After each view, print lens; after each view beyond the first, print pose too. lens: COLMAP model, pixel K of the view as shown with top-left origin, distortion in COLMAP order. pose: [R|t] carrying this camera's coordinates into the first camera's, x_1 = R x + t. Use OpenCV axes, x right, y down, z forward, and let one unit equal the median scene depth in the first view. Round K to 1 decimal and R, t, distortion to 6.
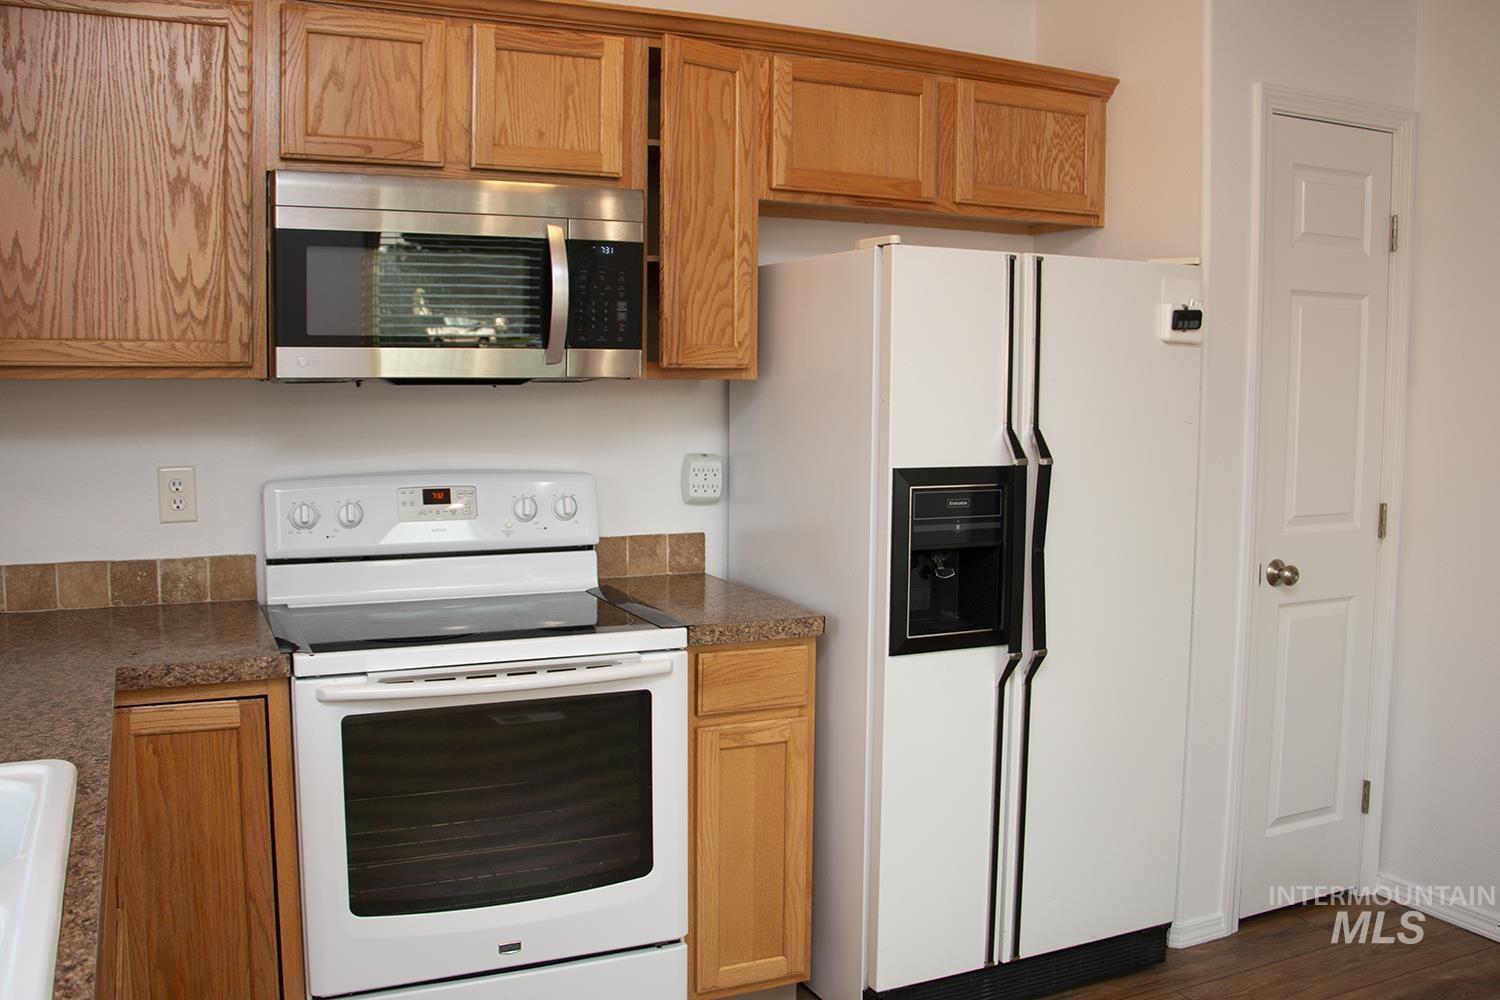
lens RADIAL K [[1320.1, 0, 750.0], [0, 1320.1, 500.0], [0, 0, 1]] dist [-0.179817, 0.138240]
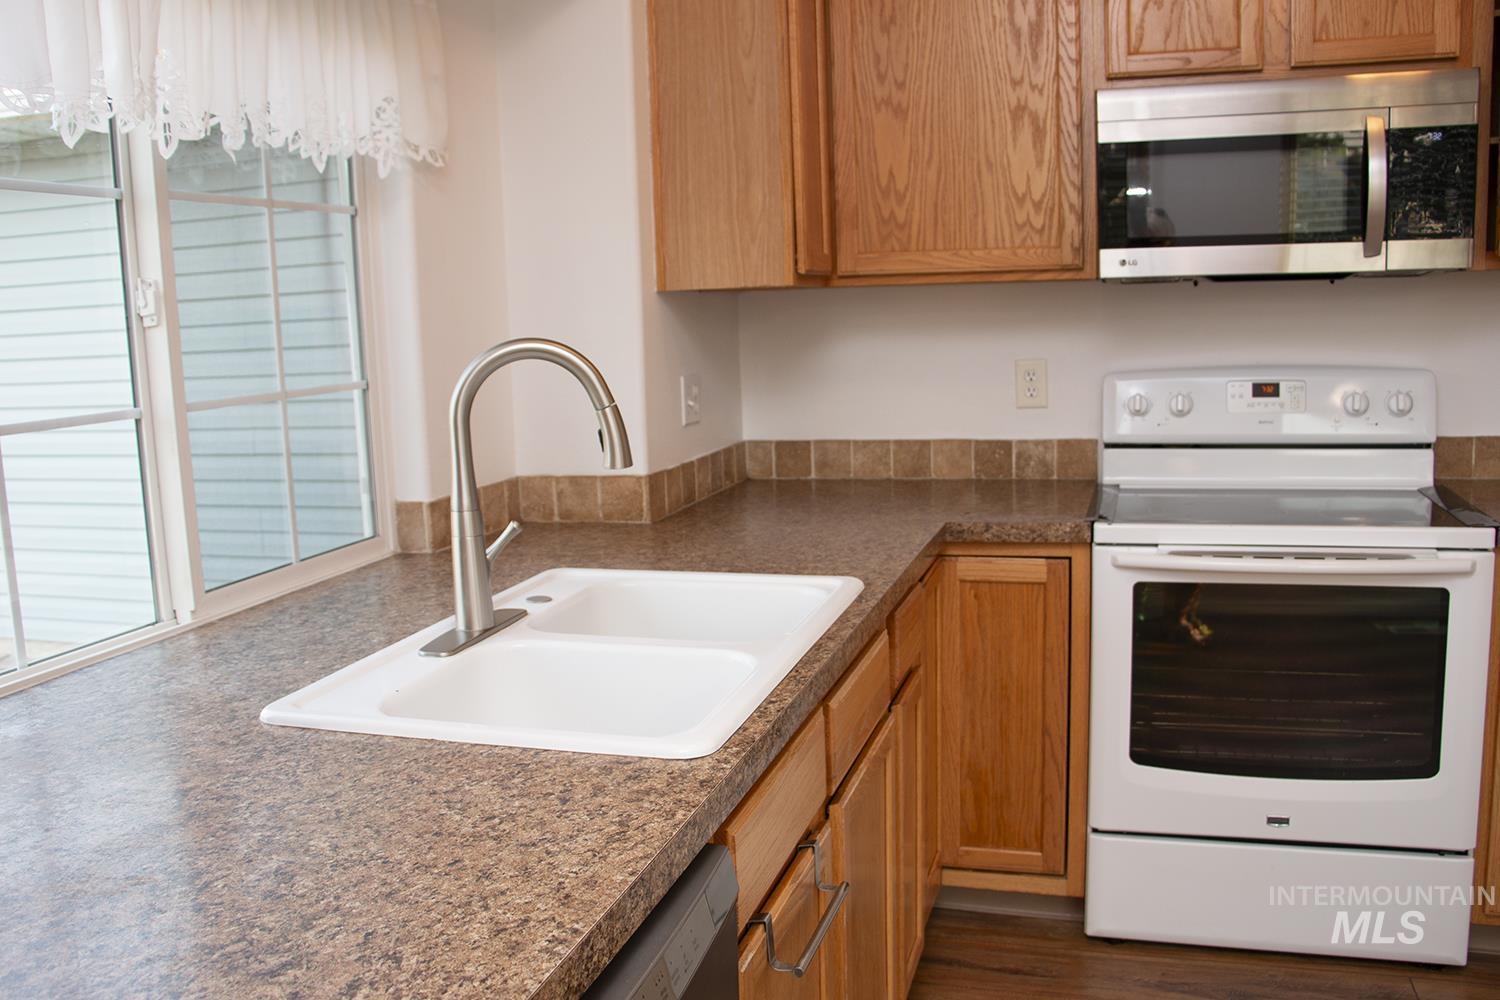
lens RADIAL K [[1287.5, 0, 750.0], [0, 1287.5, 500.0], [0, 0, 1]] dist [-0.199655, 0.165252]
pose [[0.743116, 0.062997, -0.666191, 0.134913], [-0.016732, 0.996997, 0.075615, 0.017918], [0.668954, -0.045044, 0.741938, -0.018169]]
